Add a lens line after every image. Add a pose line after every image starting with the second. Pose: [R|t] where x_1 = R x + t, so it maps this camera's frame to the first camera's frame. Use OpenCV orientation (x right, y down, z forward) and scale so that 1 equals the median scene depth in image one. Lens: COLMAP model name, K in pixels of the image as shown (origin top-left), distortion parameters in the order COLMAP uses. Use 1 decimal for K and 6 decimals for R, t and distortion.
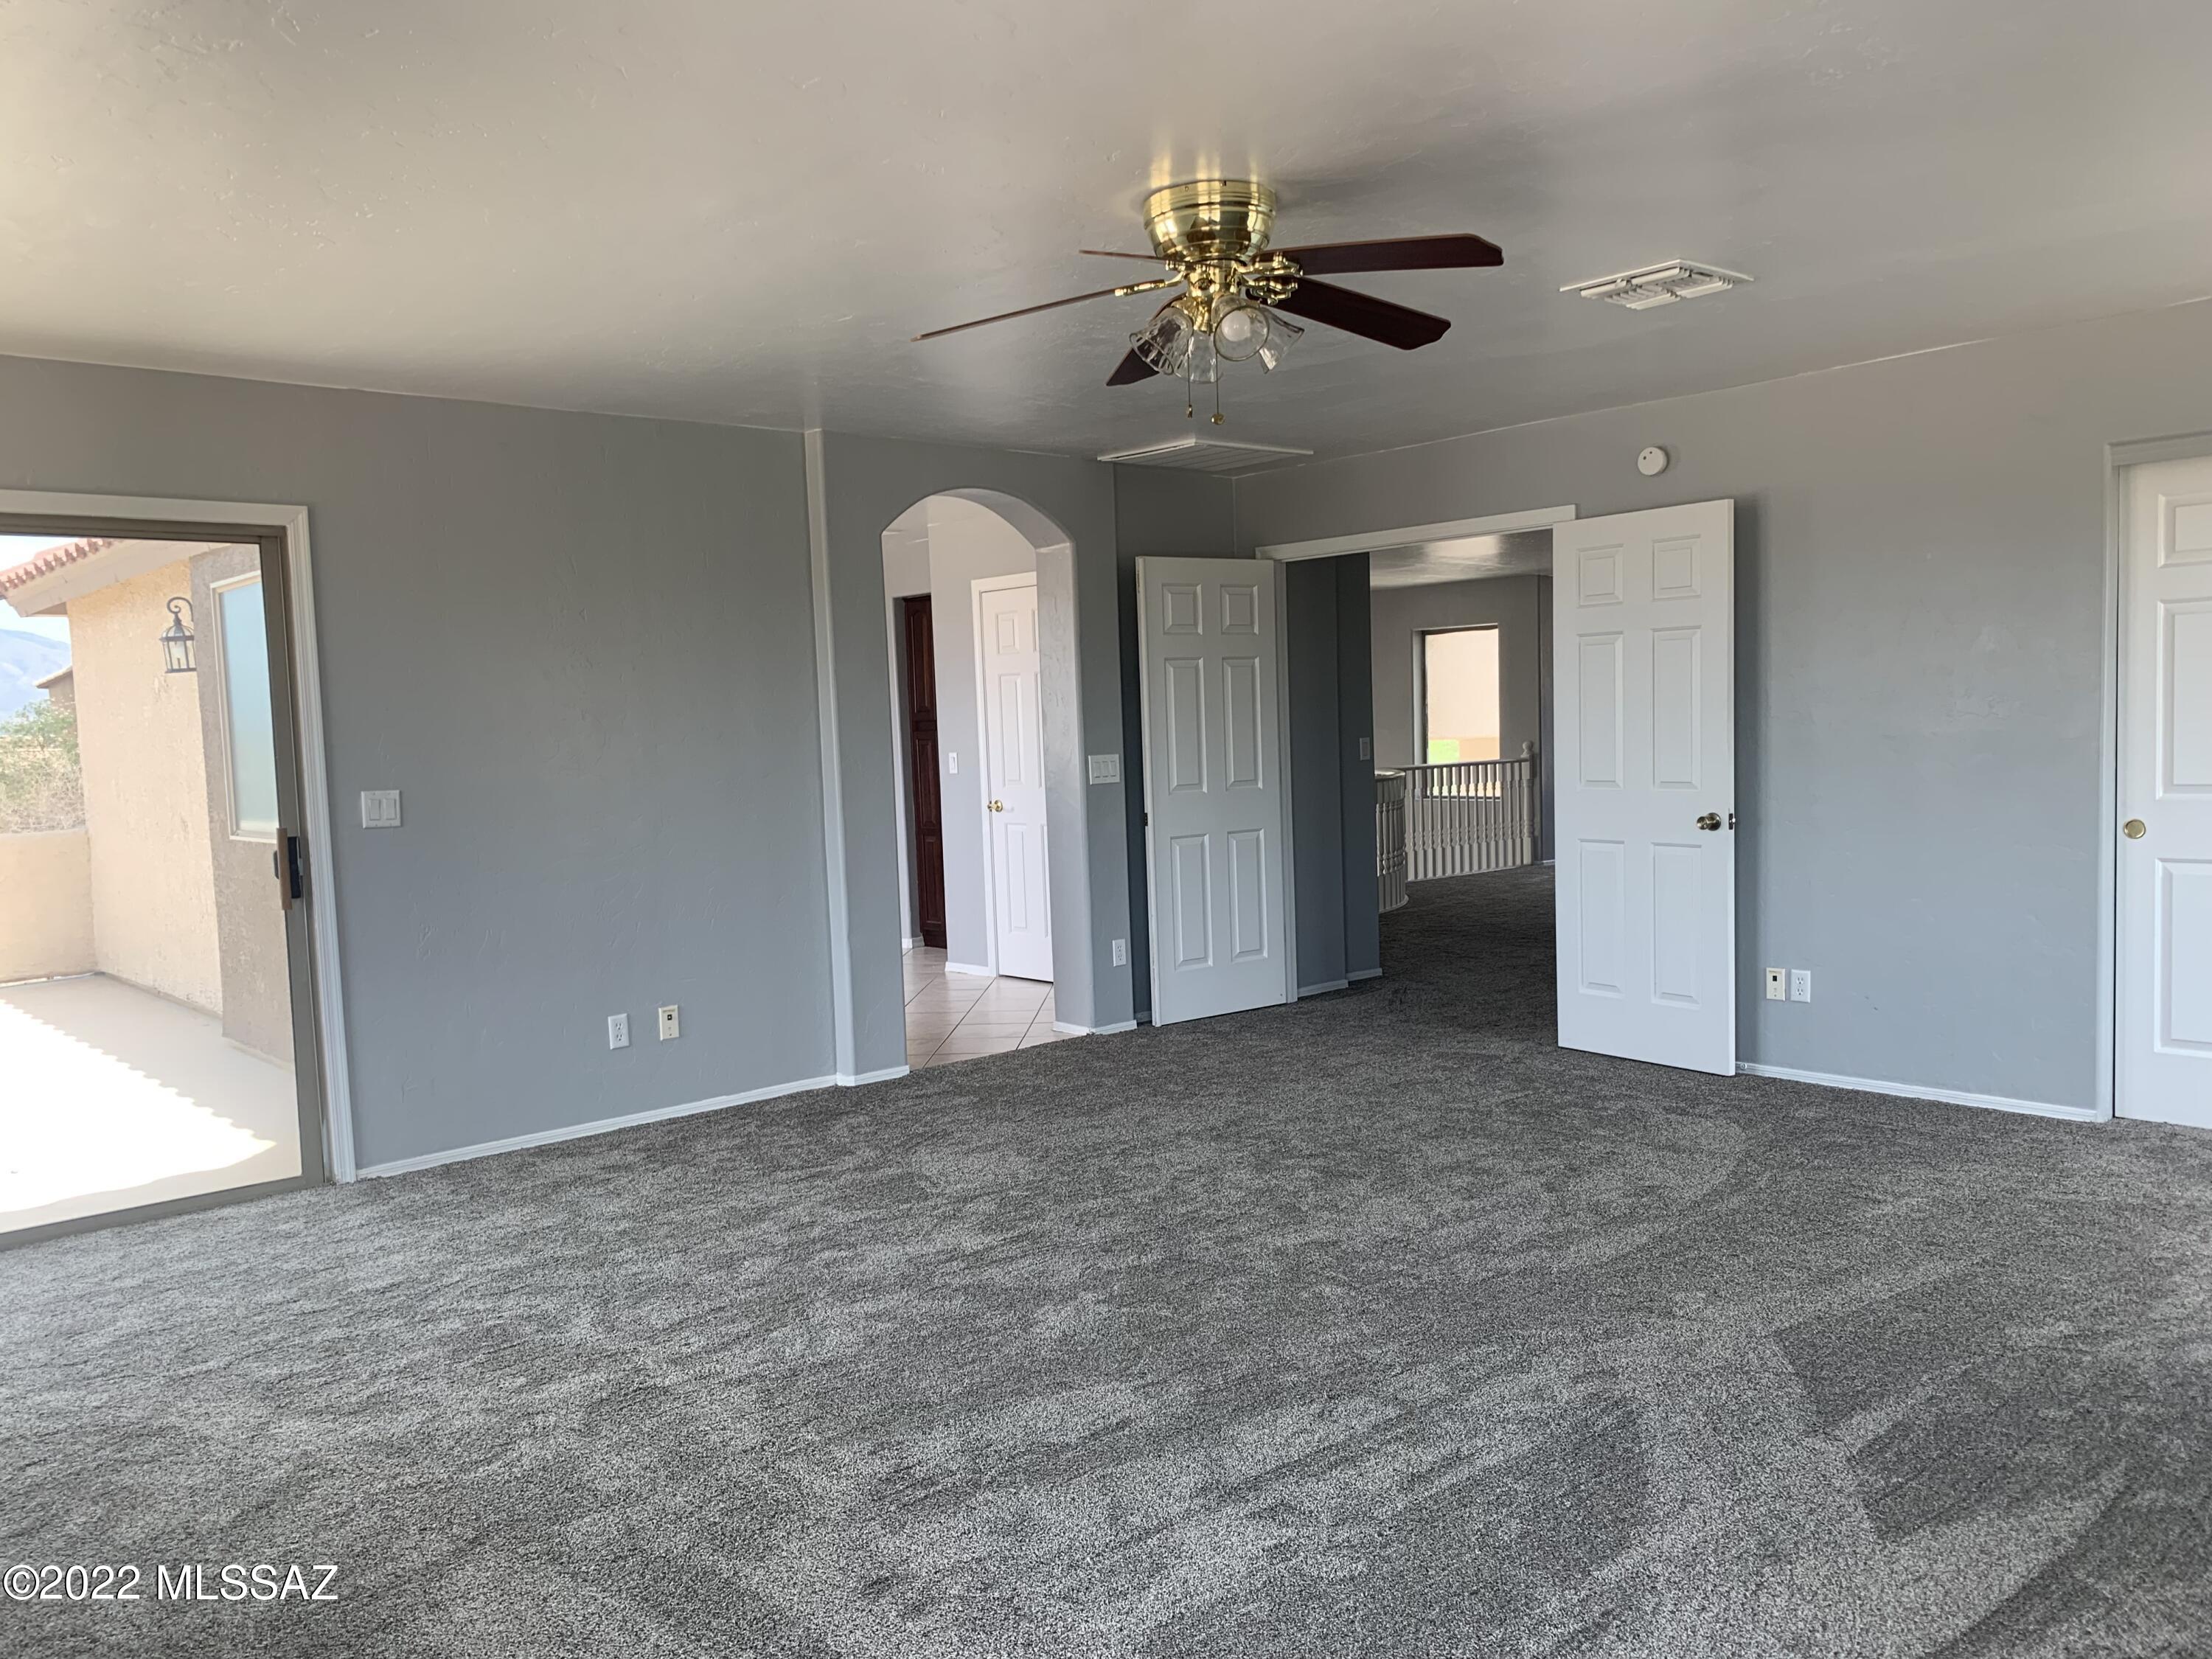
lens RADIAL K [[1708.8, 0, 1106.0], [0, 1708.8, 829.5], [0, 0, 1]] dist [0.009643, -0.009086]
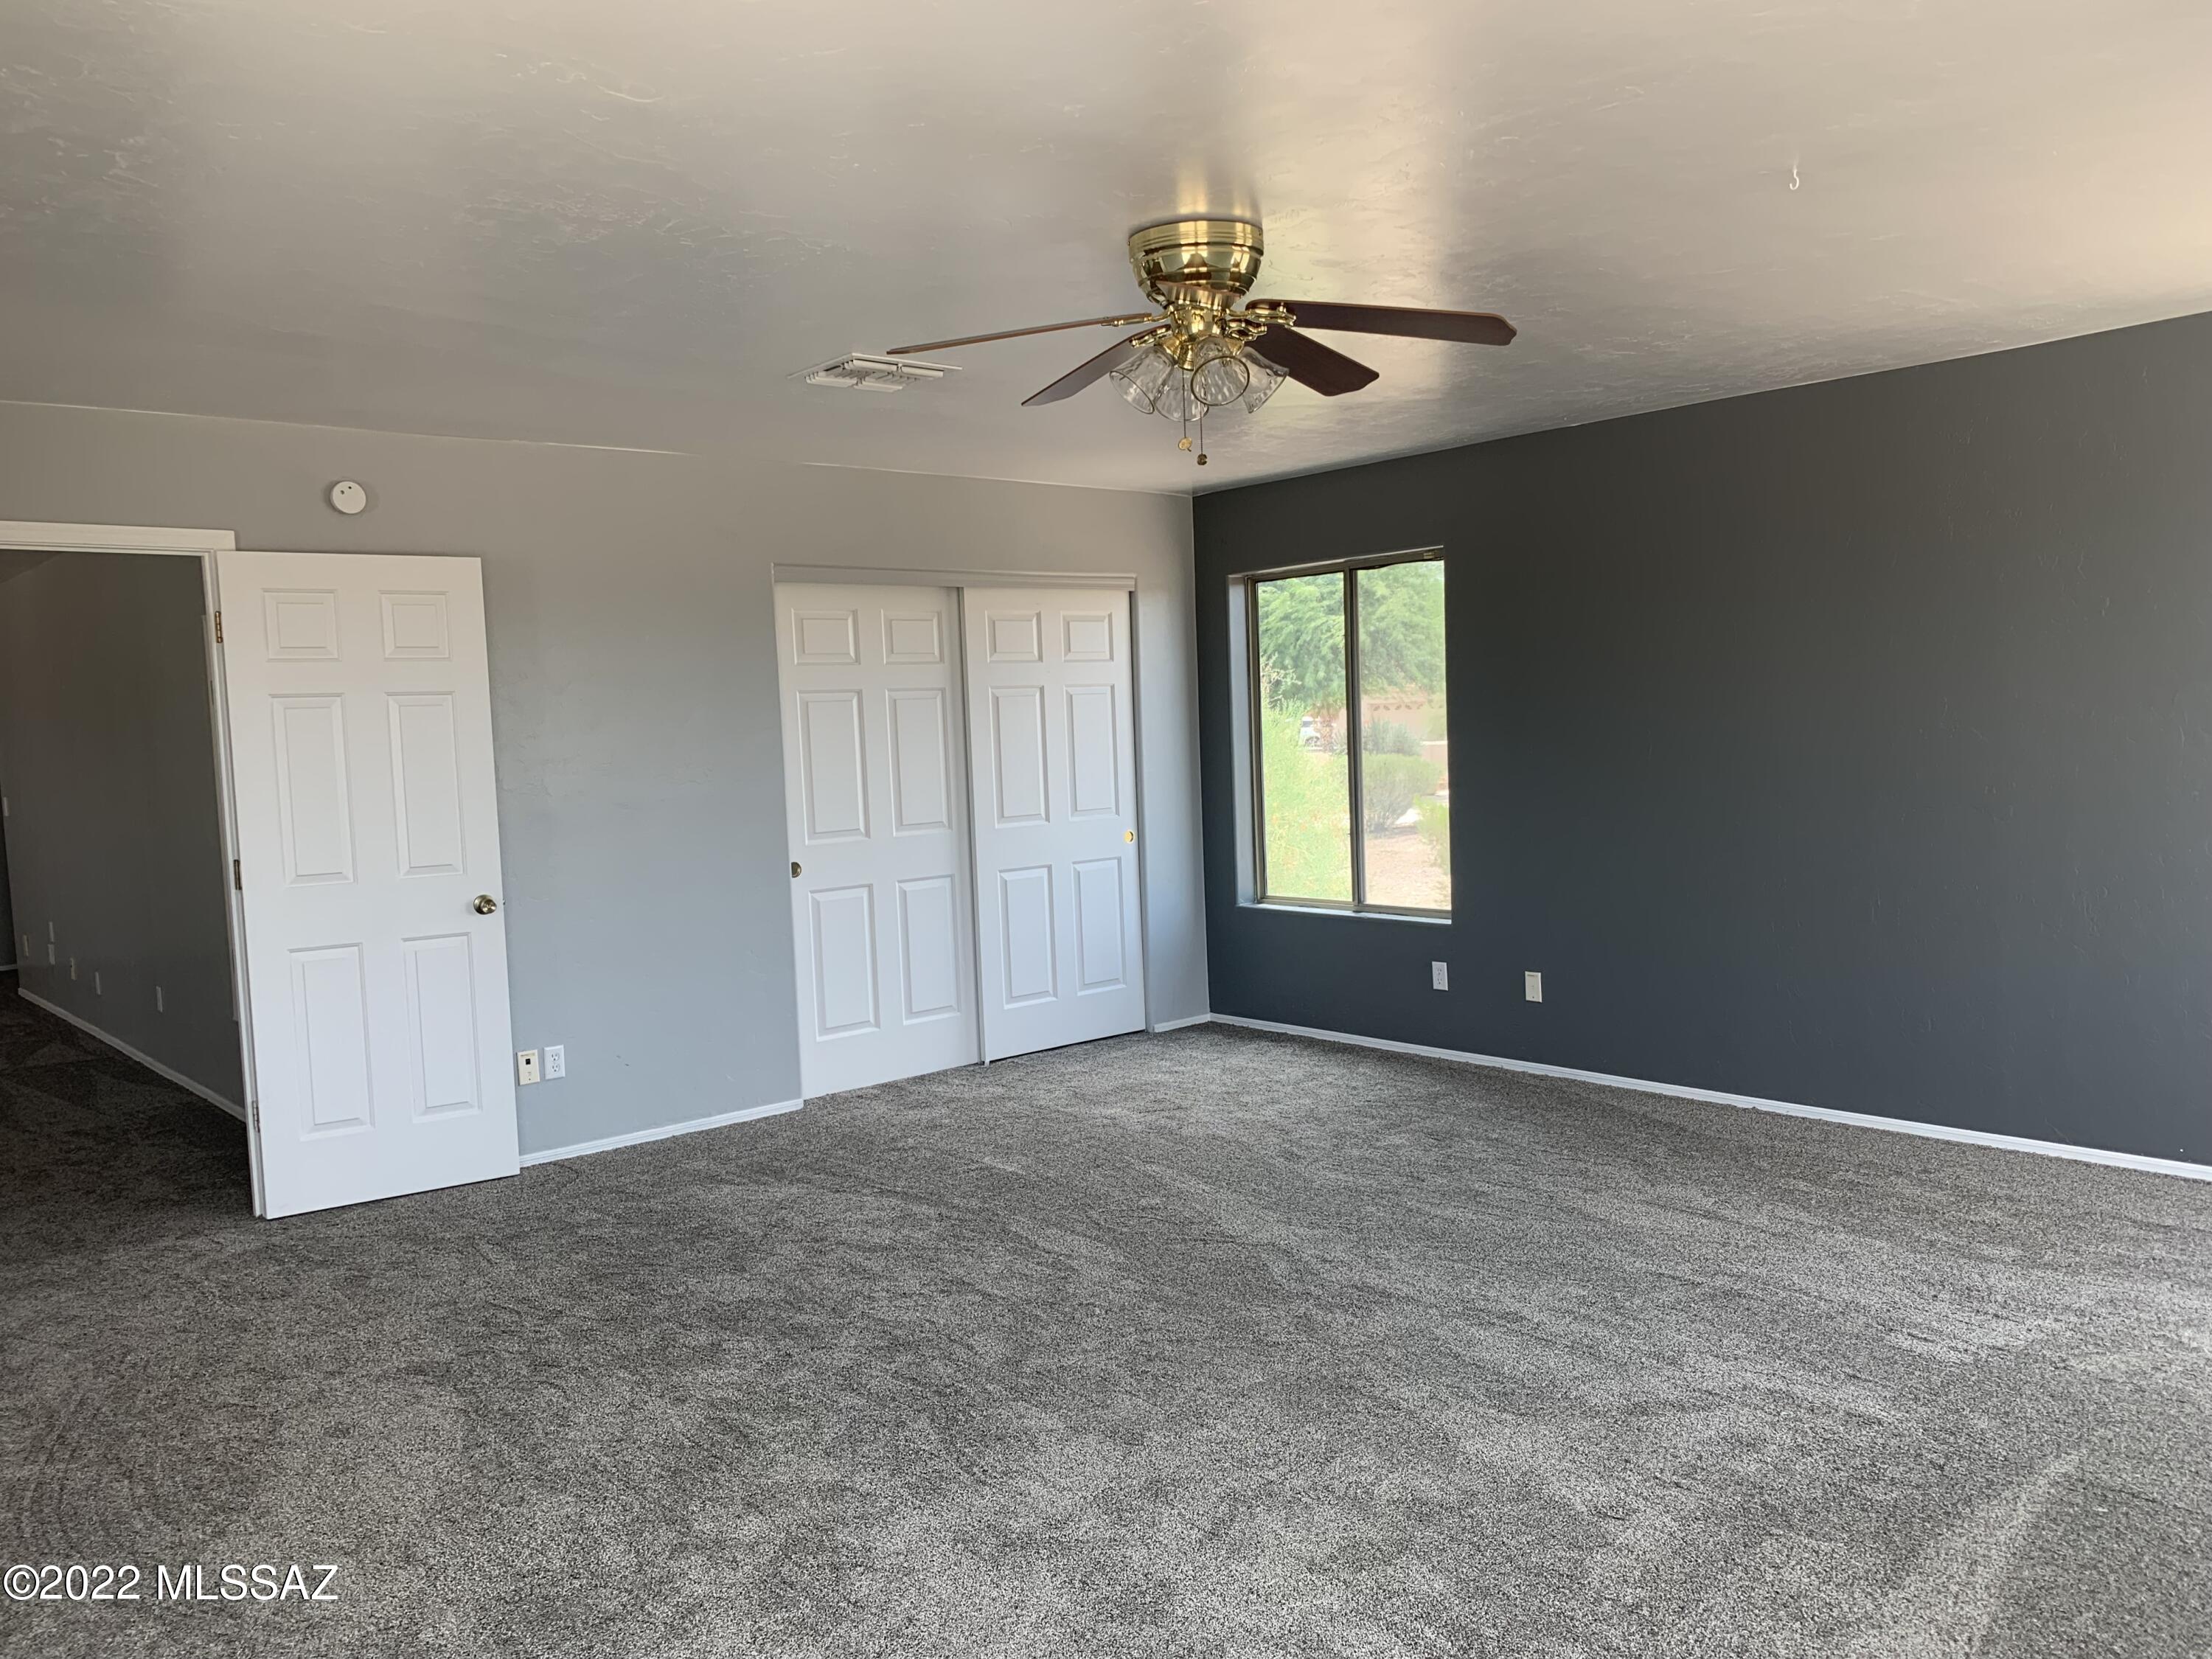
lens RADIAL K [[1708.8, 0, 1106.0], [0, 1708.8, 829.5], [0, 0, 1]] dist [0.009643, -0.009086]
pose [[0.011464, -0.026912, 0.999572, -0.653331], [0.106597, 0.993974, 0.025539, -0.037690], [-0.994236, 0.106259, 0.014264, 0.759664]]
